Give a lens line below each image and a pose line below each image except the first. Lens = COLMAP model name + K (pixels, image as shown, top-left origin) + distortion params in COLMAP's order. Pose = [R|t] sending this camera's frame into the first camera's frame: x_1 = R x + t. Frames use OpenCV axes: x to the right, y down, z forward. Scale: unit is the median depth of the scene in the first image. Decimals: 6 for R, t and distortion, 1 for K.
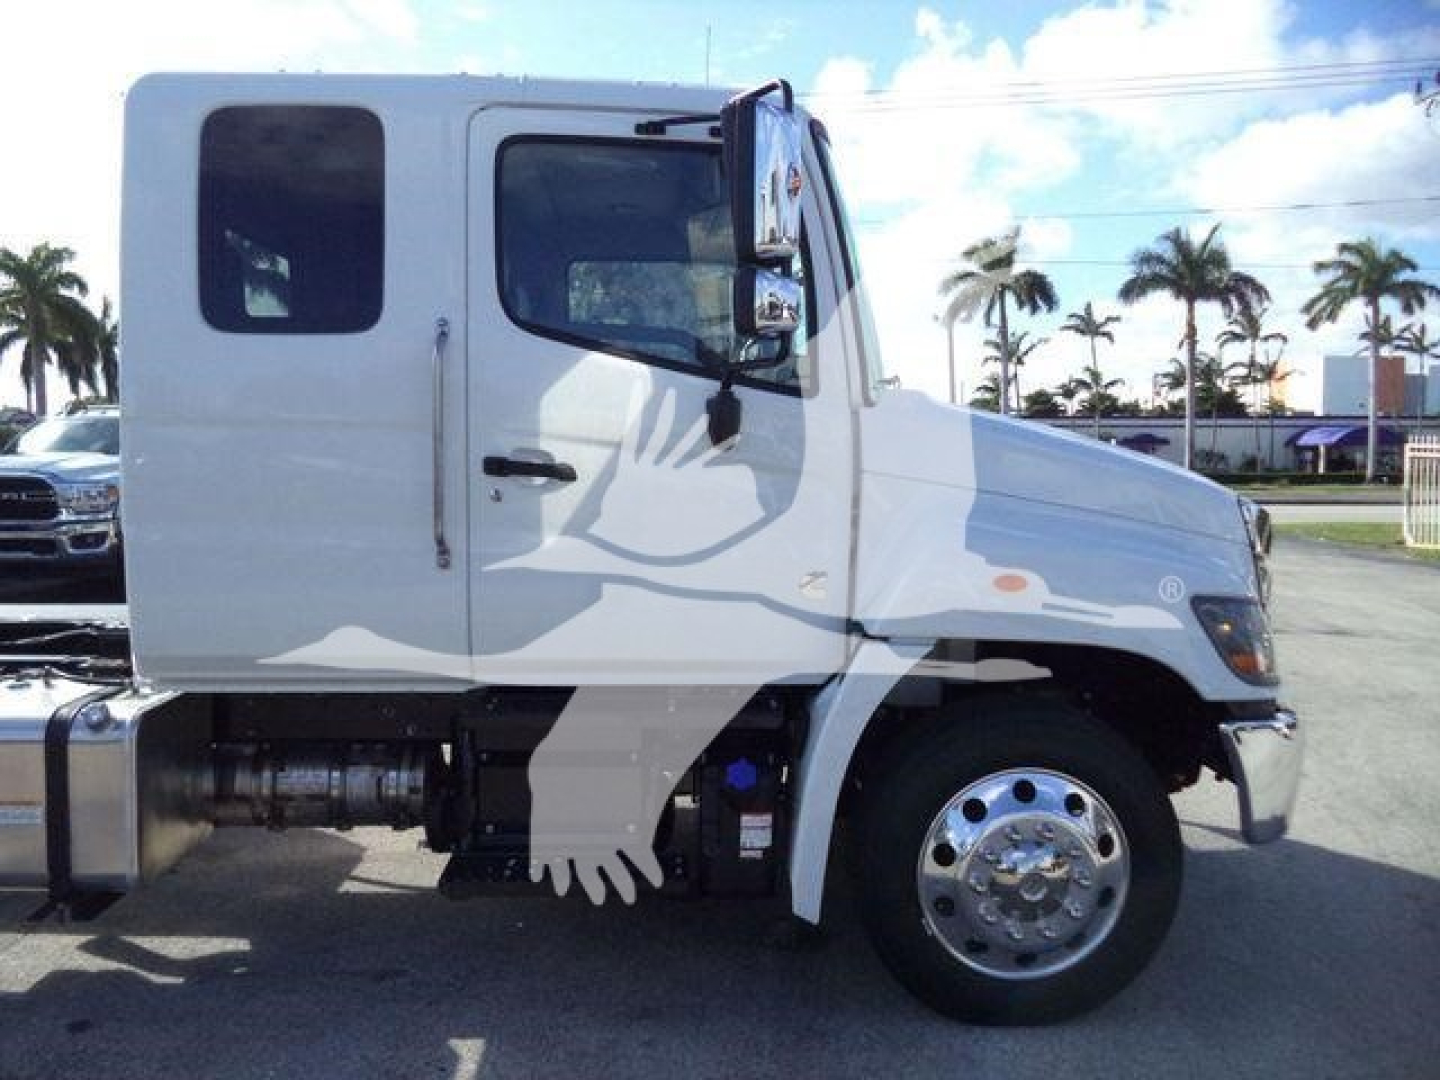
lens RADIAL K [[1170.7, 0, 711.4], [0, 1170.7, 549.9], [0, 0, 1]] dist [-0.029797, 0.005783]
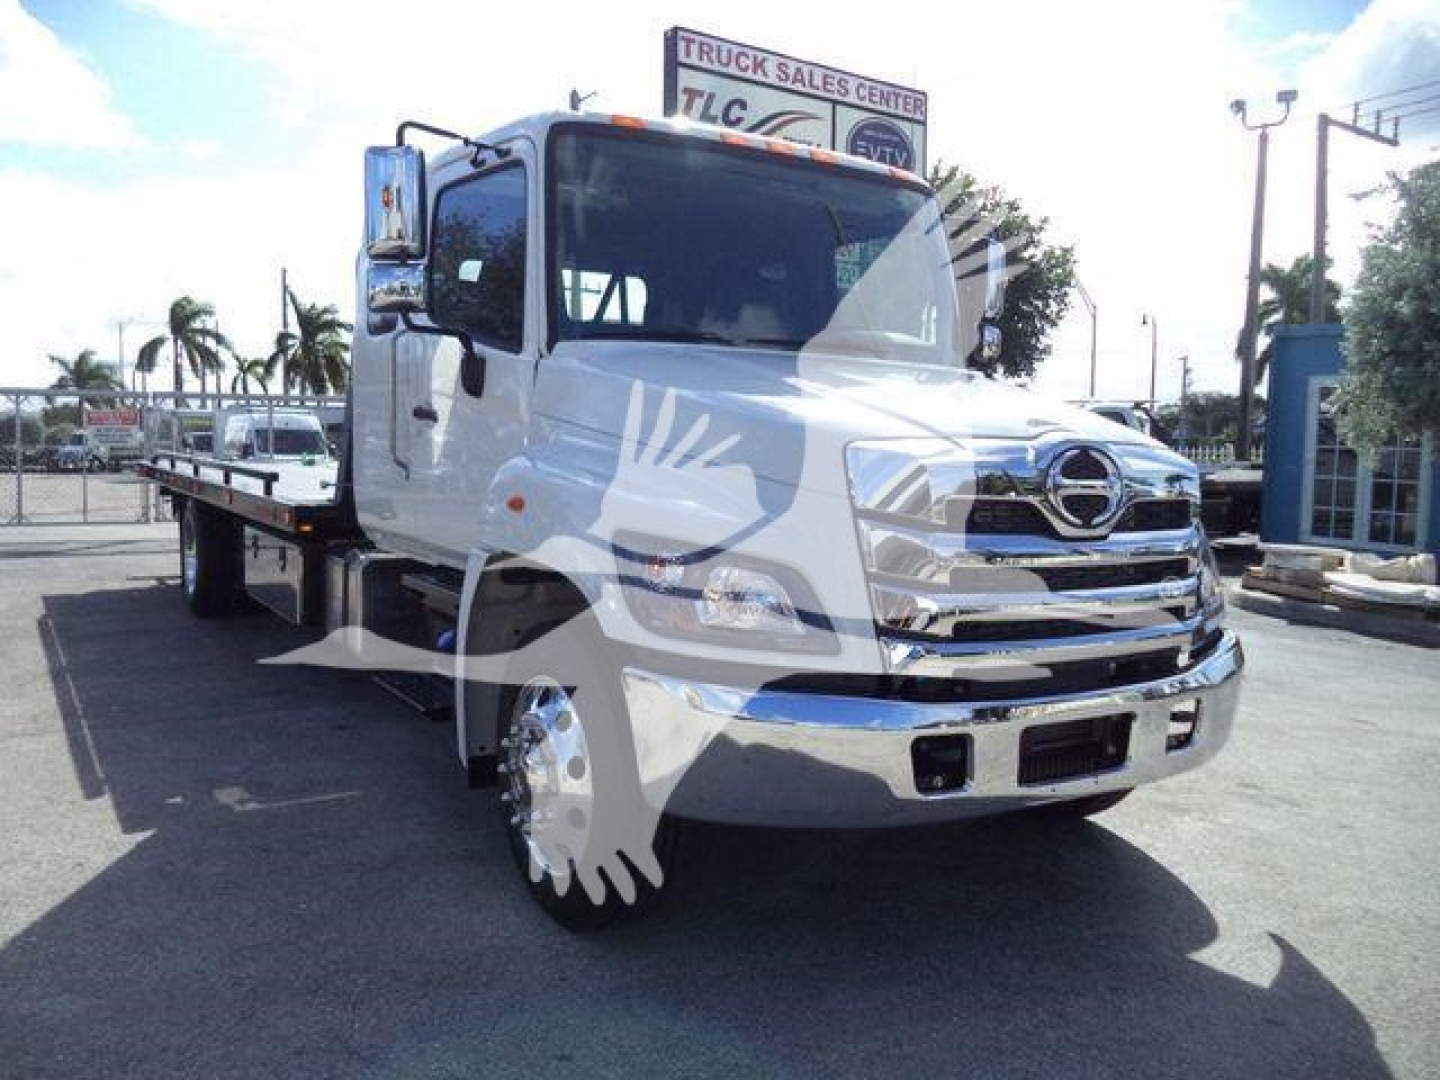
lens RADIAL K [[1170.7, 0, 727.3], [0, 1170.7, 554.4], [0, 0, 1]] dist [-0.029797, 0.005783]
pose [[0.512825, 0.088390, -0.853931, 1.293649], [-0.089665, 0.994760, 0.049119, 0.000201], [0.853798, 0.051378, 0.518063, 0.566658]]
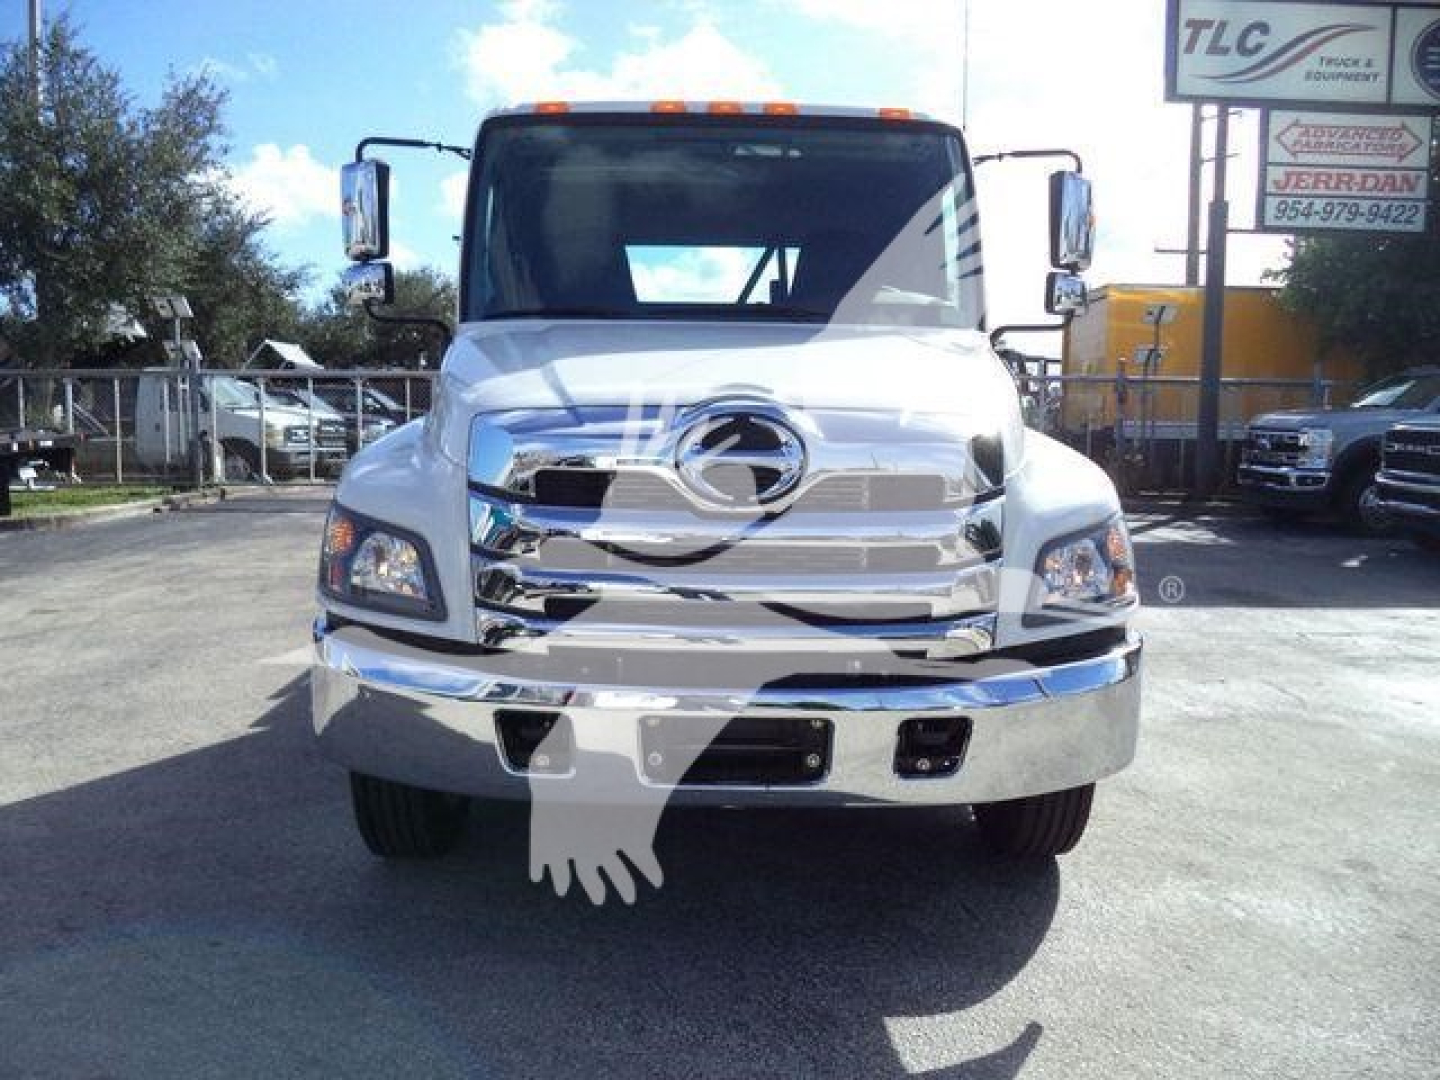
lens RADIAL K [[1170.7, 0, 720.5], [0, 1170.7, 561.4], [0, 0, 1]] dist [-0.029797, 0.005783]
pose [[-0.012100, 0.124947, -0.992090, 1.496381], [-0.090345, 0.987968, 0.125529, -0.074538], [0.995837, 0.091149, -0.000666, 1.382576]]
